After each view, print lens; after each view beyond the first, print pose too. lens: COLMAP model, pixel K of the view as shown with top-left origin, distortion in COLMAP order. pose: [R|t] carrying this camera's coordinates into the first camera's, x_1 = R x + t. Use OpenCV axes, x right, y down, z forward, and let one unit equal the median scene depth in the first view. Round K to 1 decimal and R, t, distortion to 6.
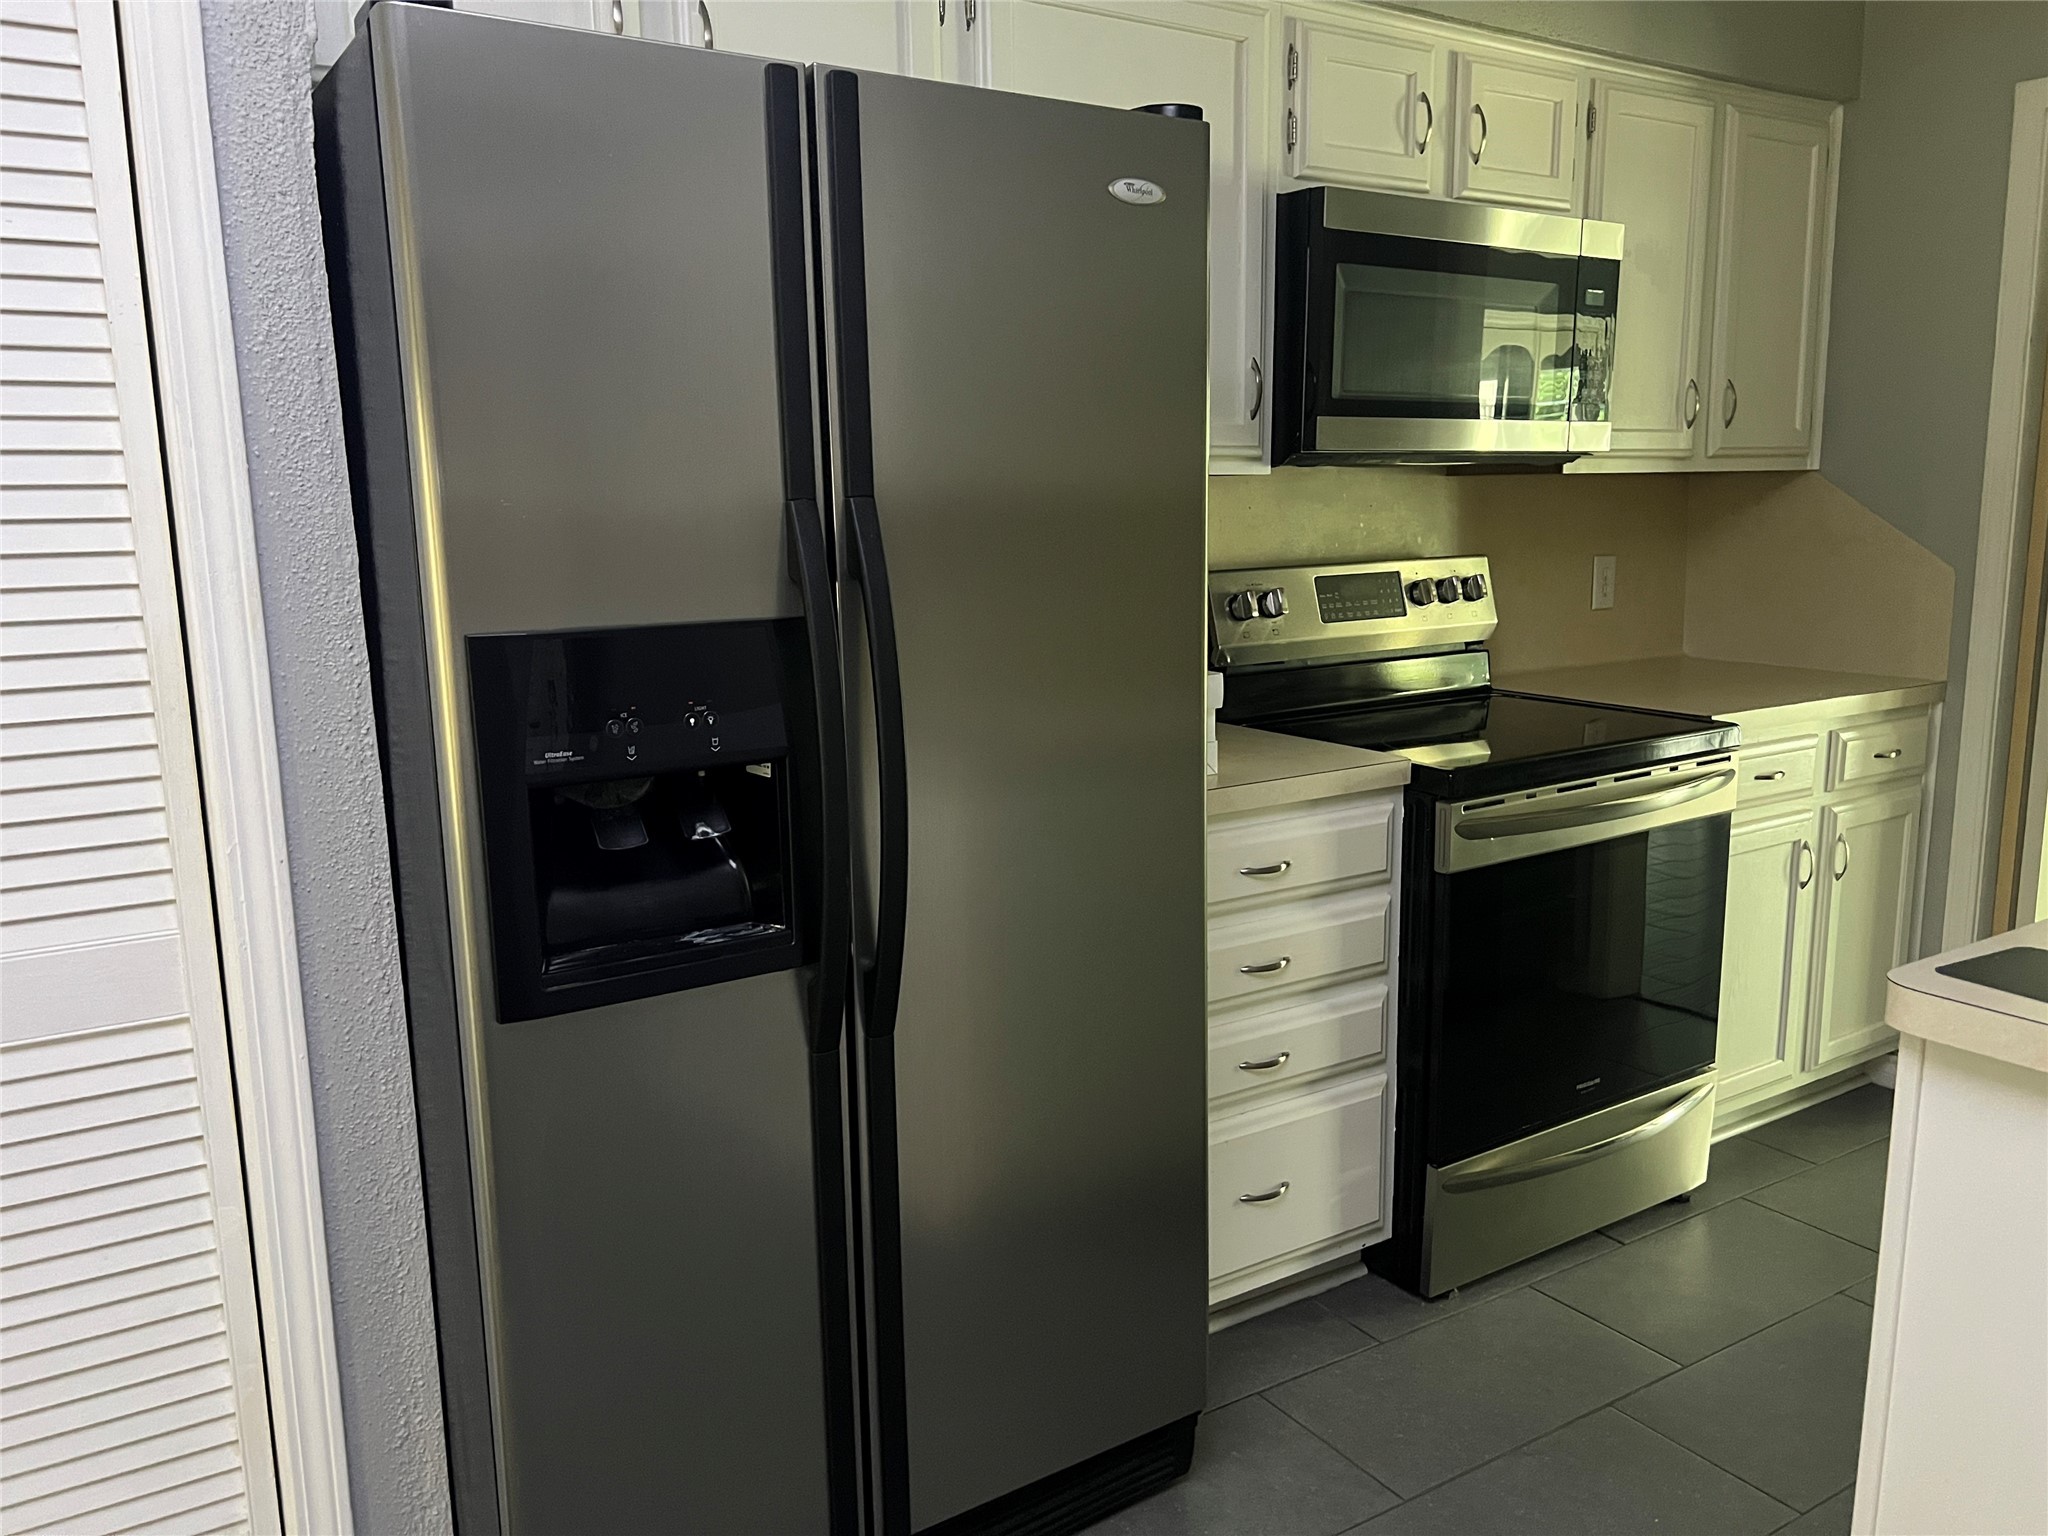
lens RADIAL K [[1554.2, 0, 1027.0], [0, 1554.2, 775.7], [0, 0, 1]] dist [0.036534, -0.014551]
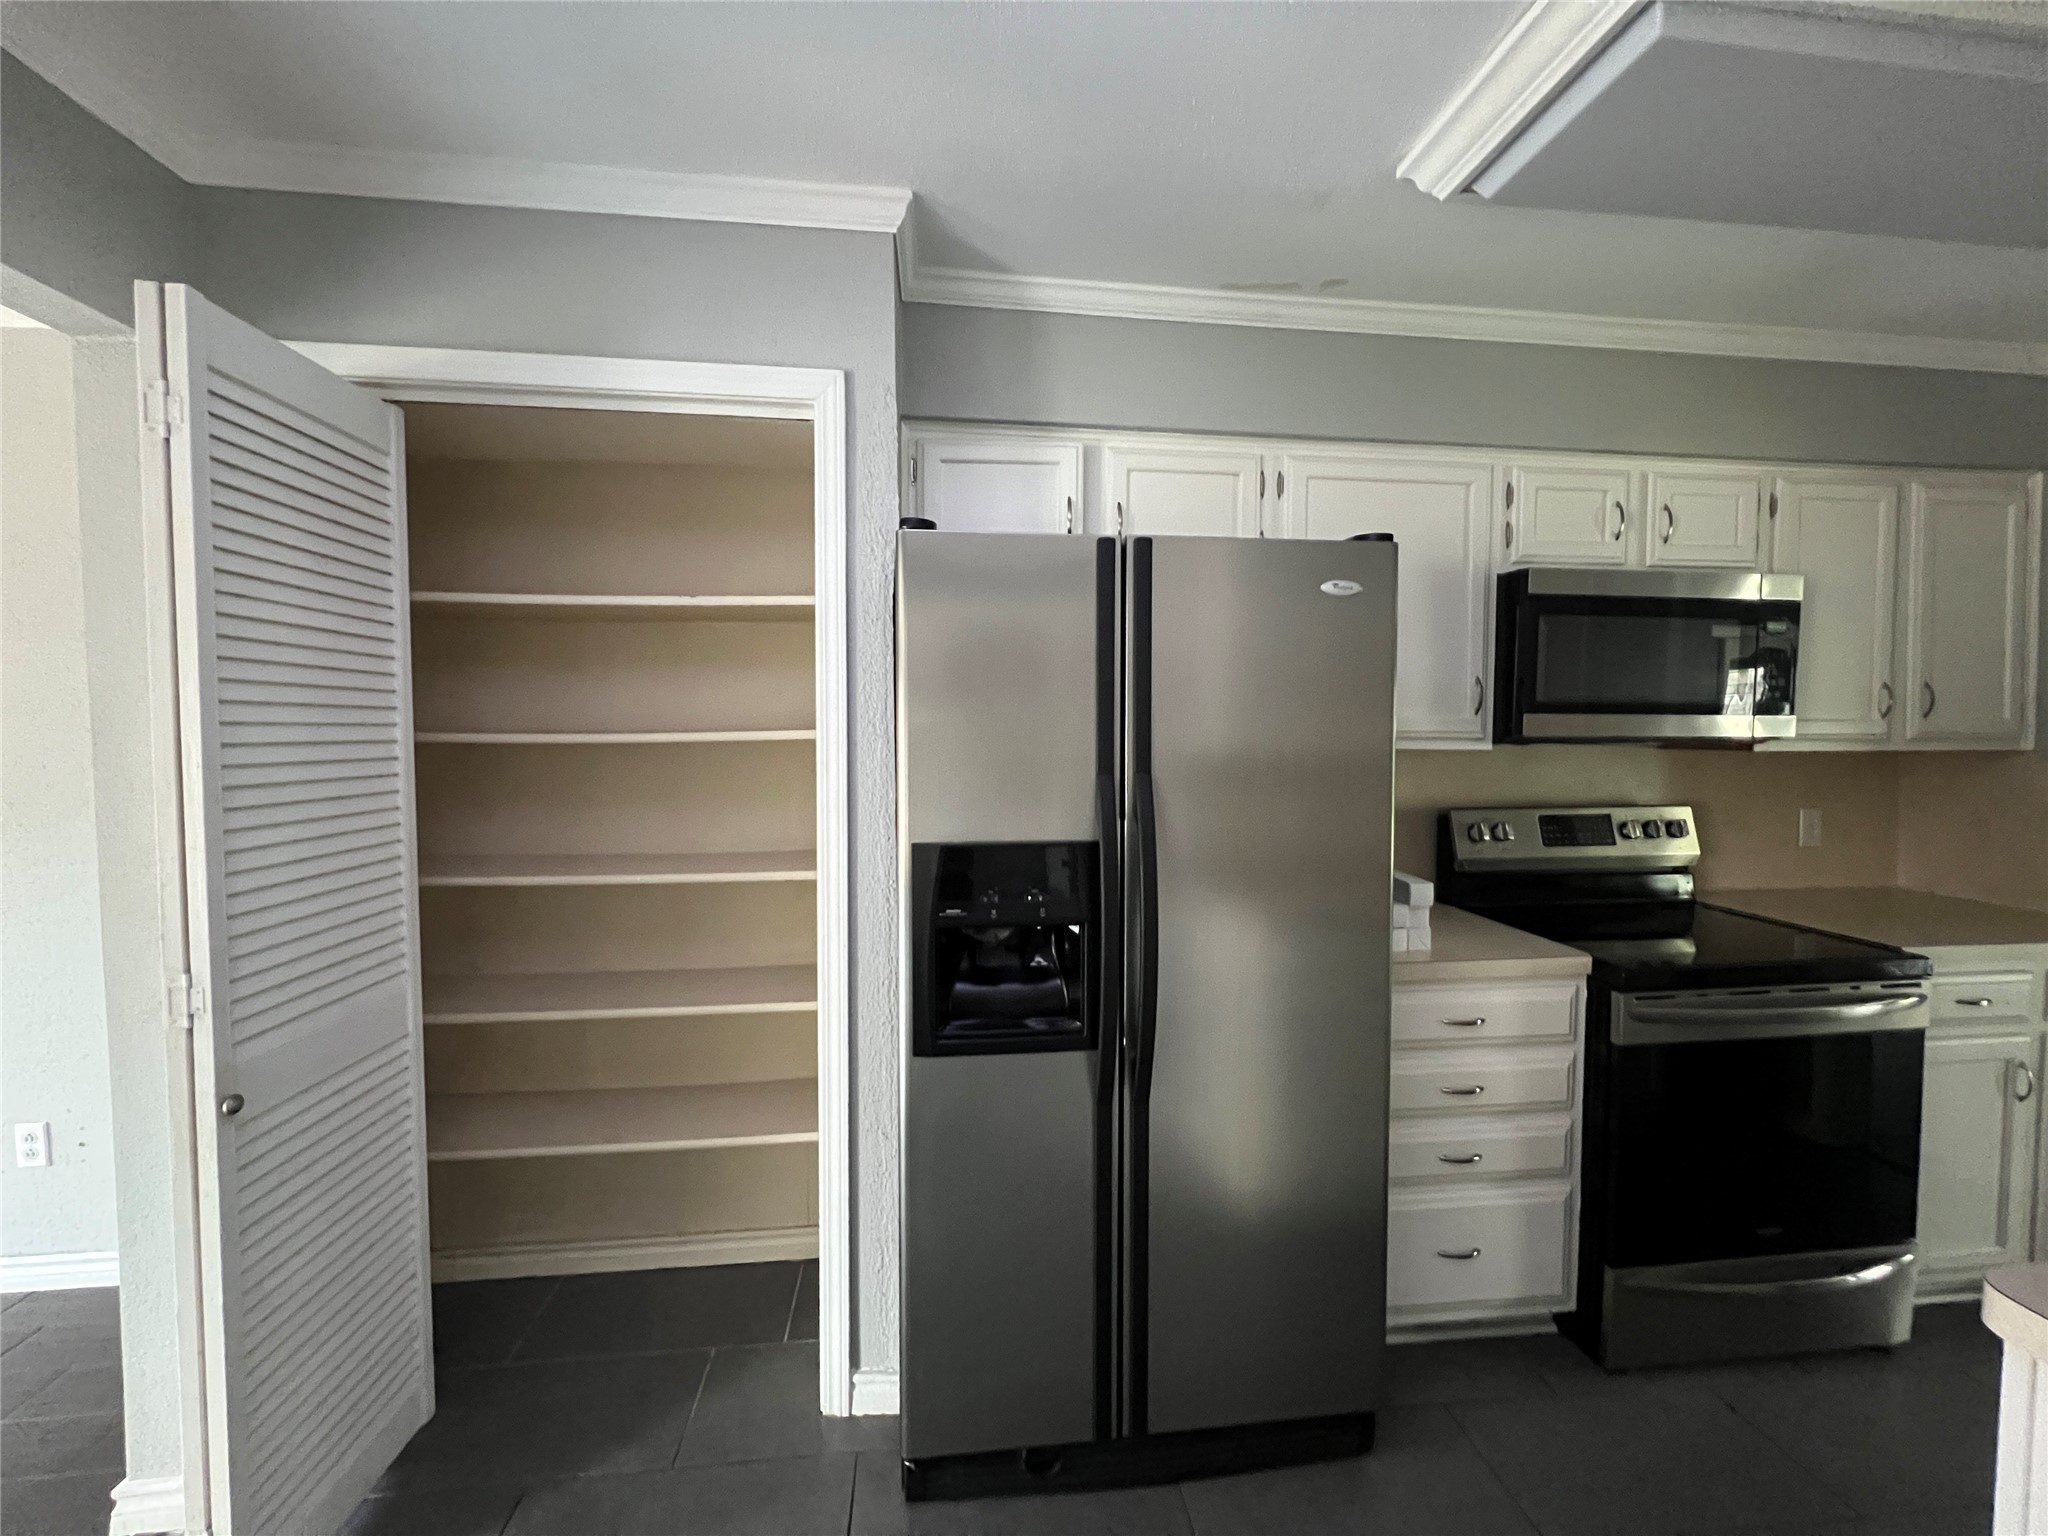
lens RADIAL K [[818.7, 0, 1027.5], [0, 818.7, 761.4], [0, 0, 1]] dist [-0.002057, 0.000513]
pose [[0.889644, 0.030805, -0.455614, 0.120058], [-0.093261, 0.988950, -0.115238, -0.048976], [0.447030, 0.145012, 0.882687, 0.095959]]
